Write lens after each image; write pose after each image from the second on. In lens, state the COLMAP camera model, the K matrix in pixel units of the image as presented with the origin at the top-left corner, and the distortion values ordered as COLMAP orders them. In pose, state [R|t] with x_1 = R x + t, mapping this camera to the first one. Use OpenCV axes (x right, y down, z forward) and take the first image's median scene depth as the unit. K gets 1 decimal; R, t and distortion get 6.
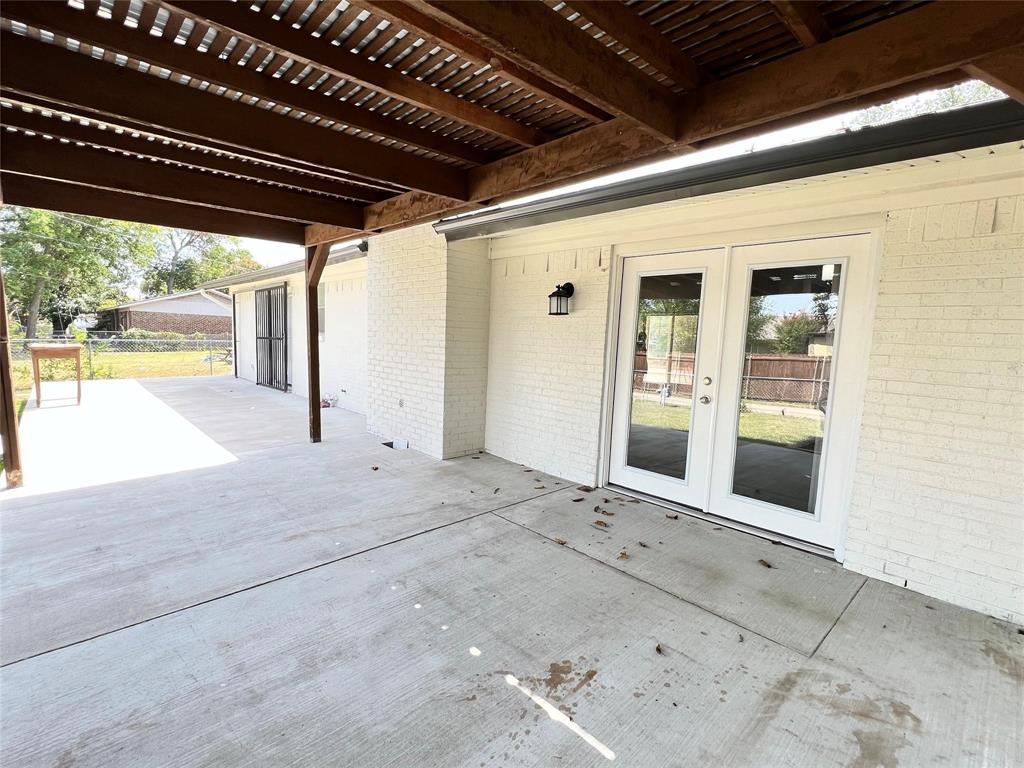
lens RADIAL K [[480.4, 0, 511.0], [0, 480.4, 384.7], [0, 0, 1]] dist [-0.000135, 0.000359]
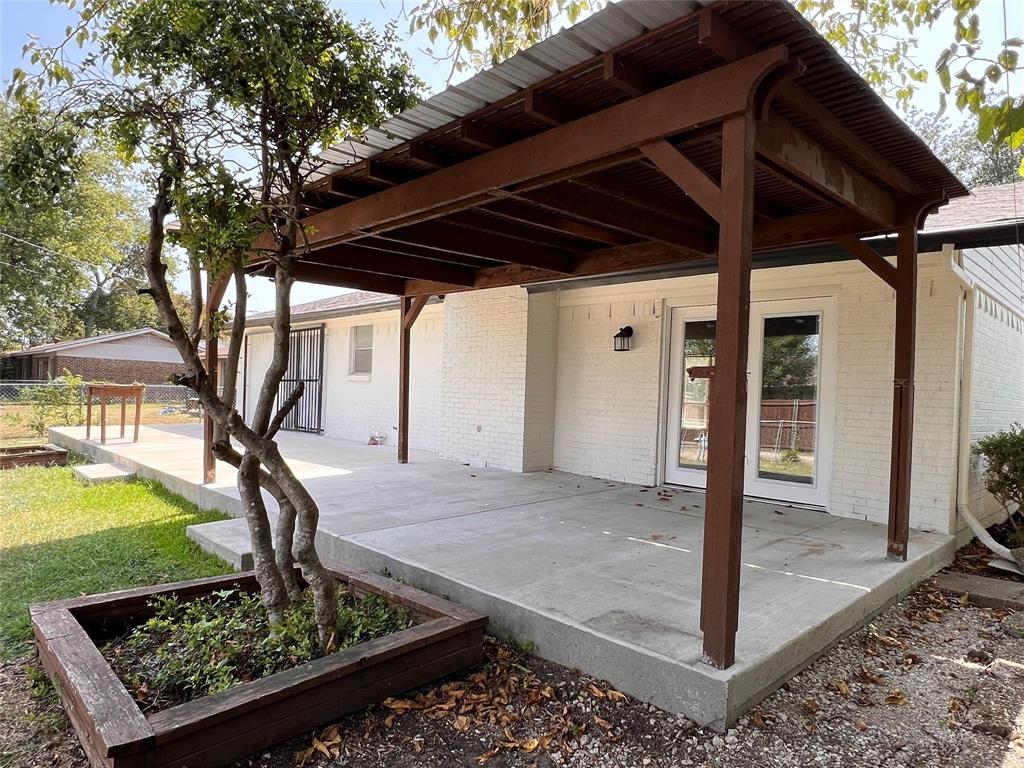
lens RADIAL K [[624.9, 0, 512.1], [0, 624.9, 385.4], [0, 0, 1]] dist [0.004440, 0.000368]
pose [[0.999866, -0.003360, 0.016028, -0.216342], [0.005043, 0.994338, -0.106140, 0.119469], [-0.015581, 0.106207, 0.994222, -0.632383]]
